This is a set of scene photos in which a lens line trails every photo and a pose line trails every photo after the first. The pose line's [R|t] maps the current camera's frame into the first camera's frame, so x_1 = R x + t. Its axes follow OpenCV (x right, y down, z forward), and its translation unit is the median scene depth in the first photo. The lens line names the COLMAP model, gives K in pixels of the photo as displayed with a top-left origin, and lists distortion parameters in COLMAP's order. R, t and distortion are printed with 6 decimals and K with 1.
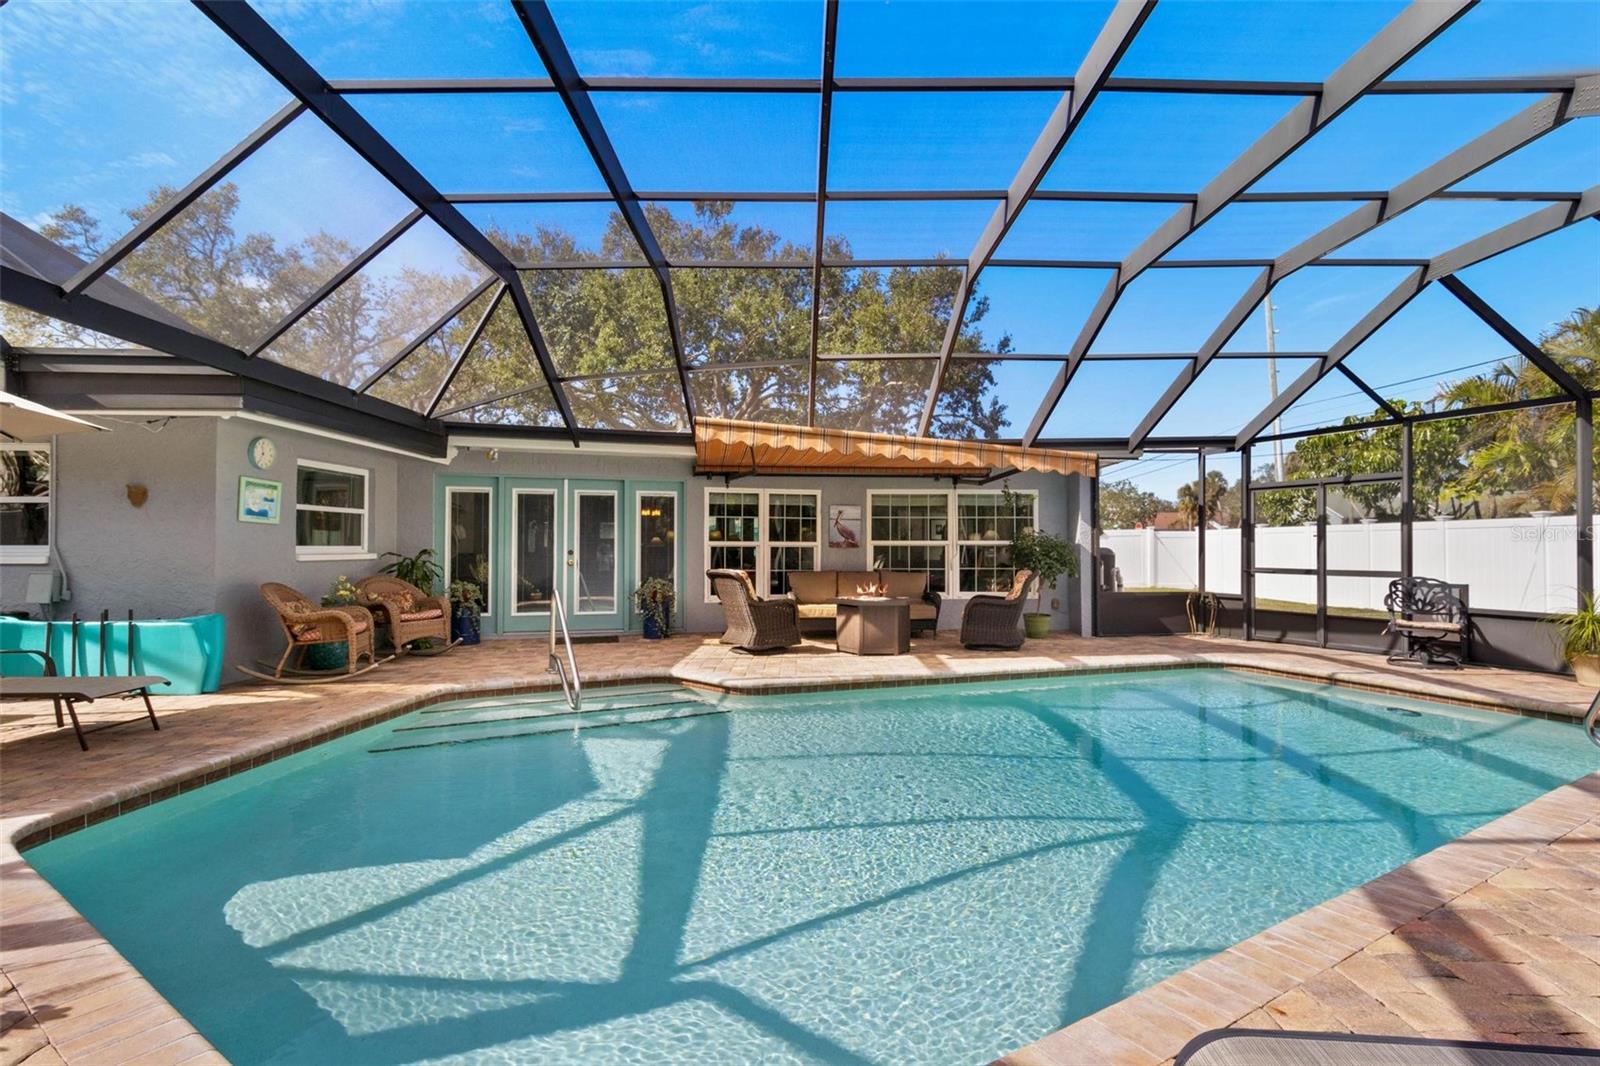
lens RADIAL K [[748.7, 0, 808.5], [0, 748.7, 534.5], [0, 0, 1]] dist [0.002110, 0.000259]
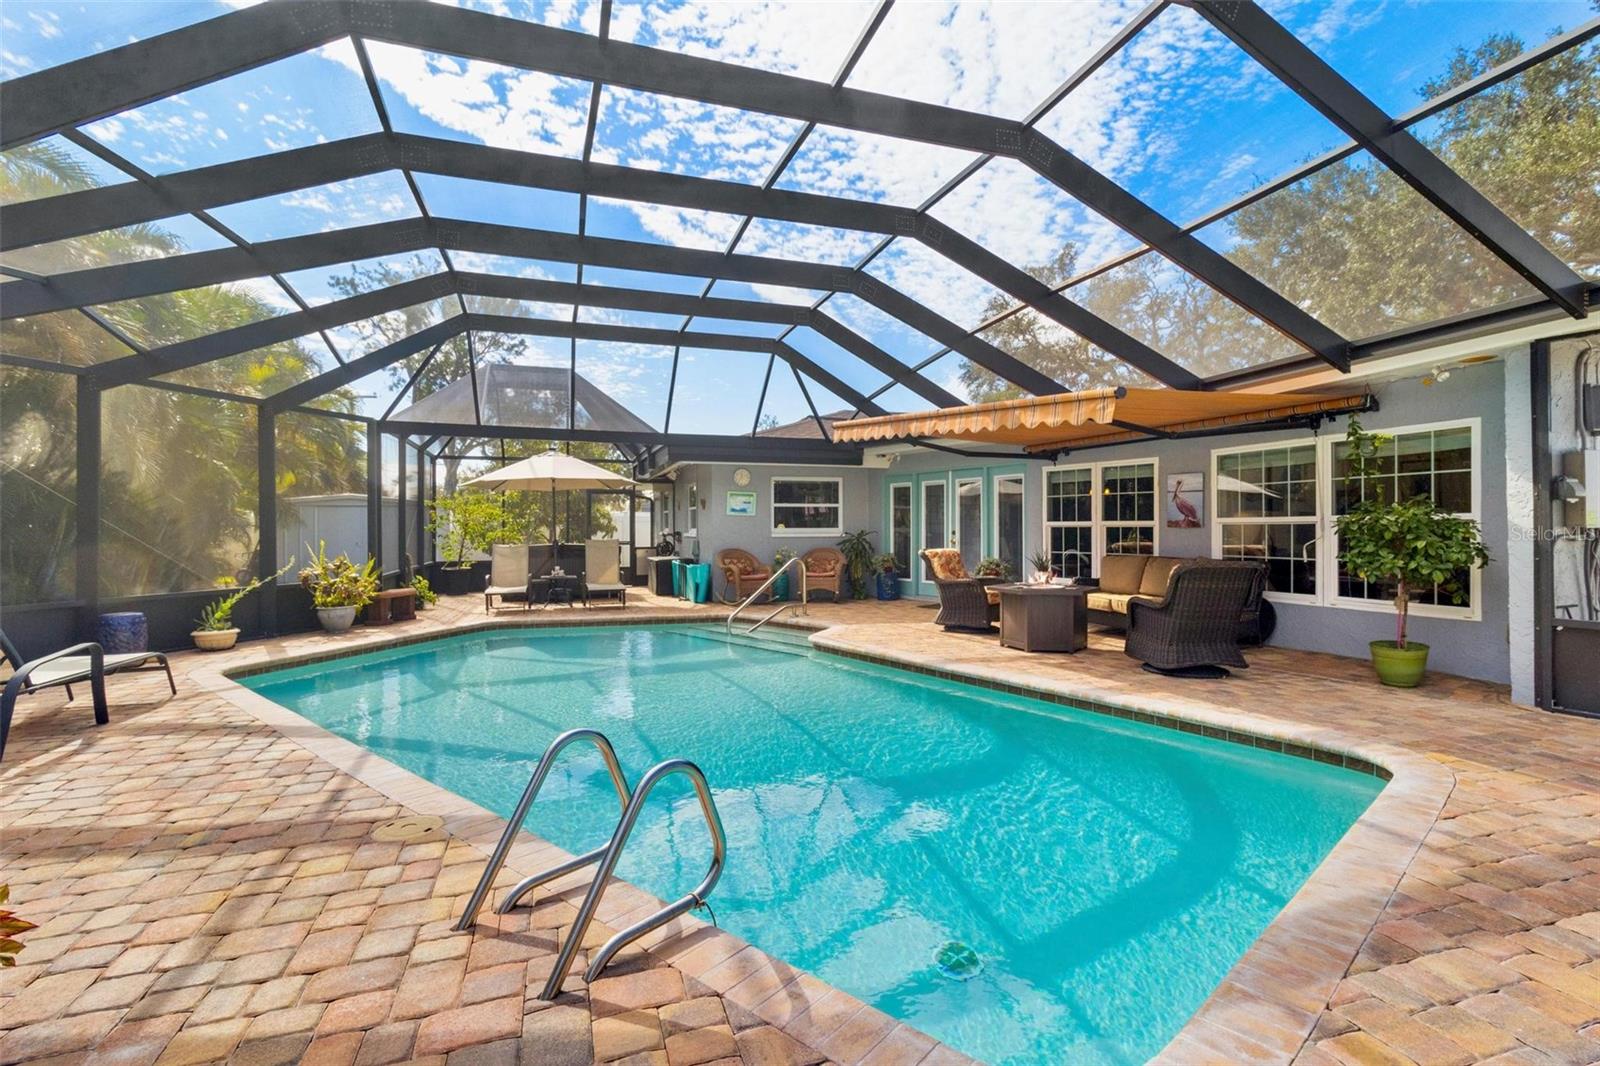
lens RADIAL K [[744.8, 0, 800.0], [0, 744.8, 533.0], [0, 0, 1]] dist [0.000210, 0.000020]
pose [[0.303779, 0.002447, -0.952740, 0.727379], [0.019008, 0.999782, 0.008629, 0.009734], [0.952553, -0.020731, 0.303666, 0.410265]]
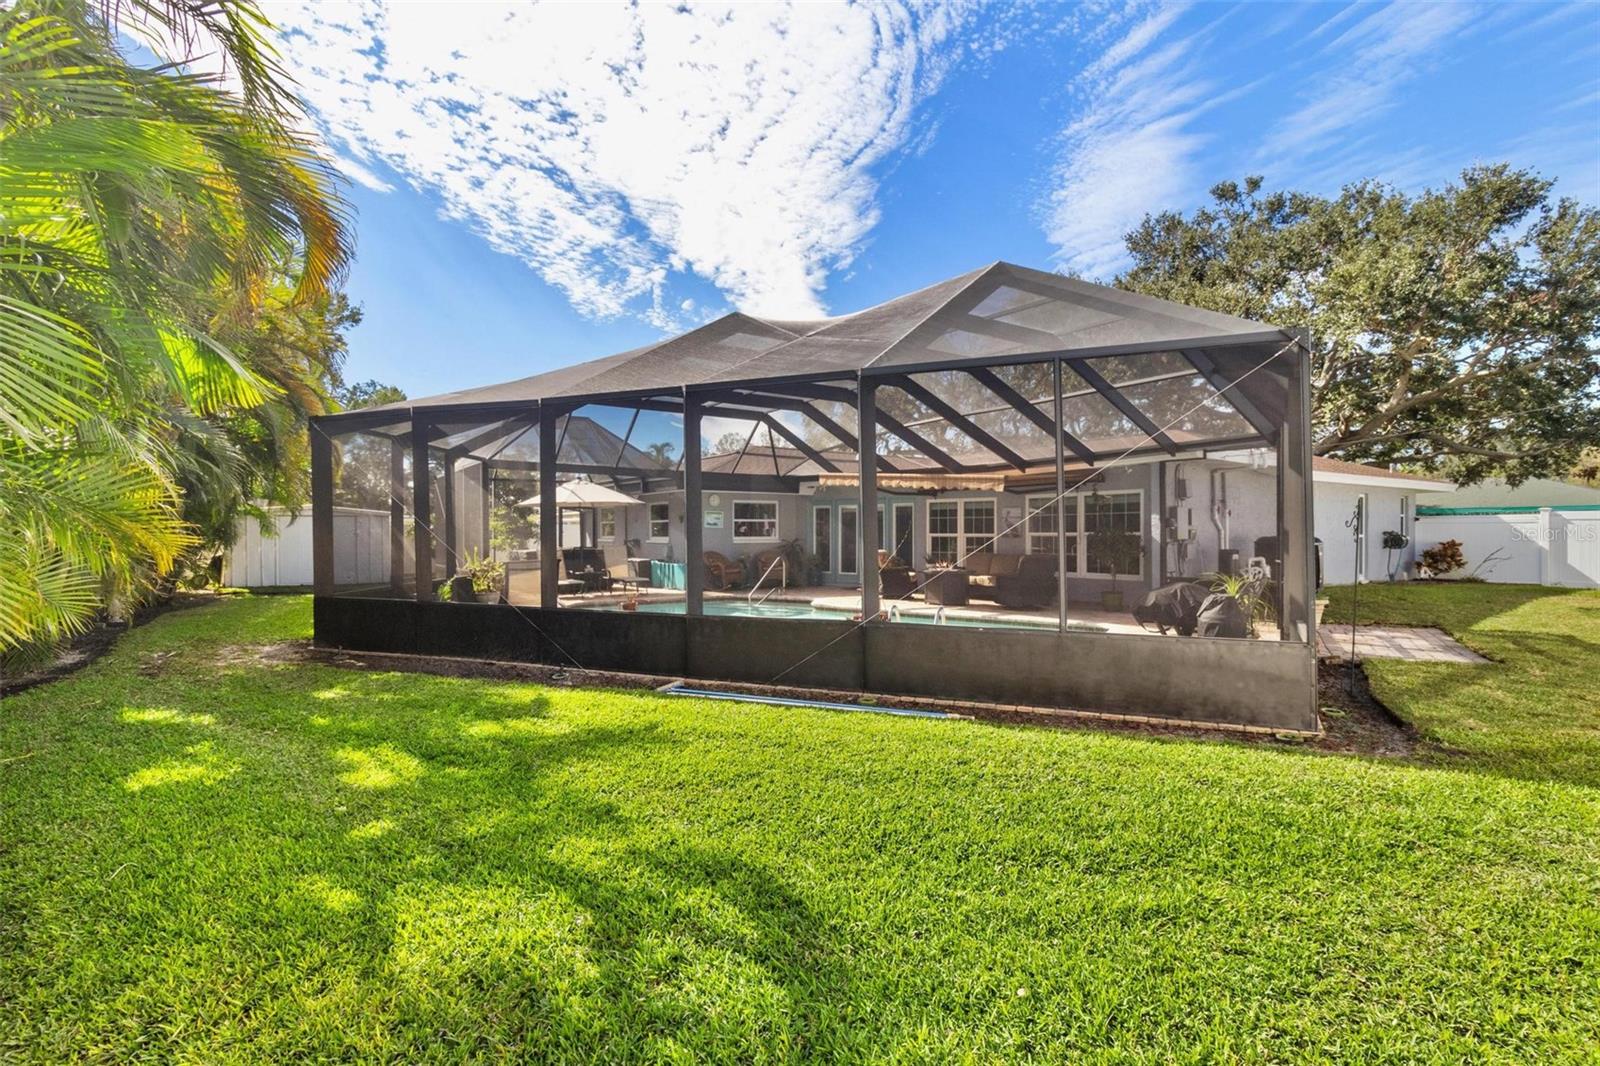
lens RADIAL K [[748.7, 0, 808.5], [0, 748.7, 534.5], [0, 0, 1]] dist [0.002110, 0.000259]
pose [[0.565044, -0.002352, -0.825057, 1.072220], [0.014444, 0.999871, 0.007042, -0.003975], [0.824934, -0.015896, 0.565005, -0.111117]]
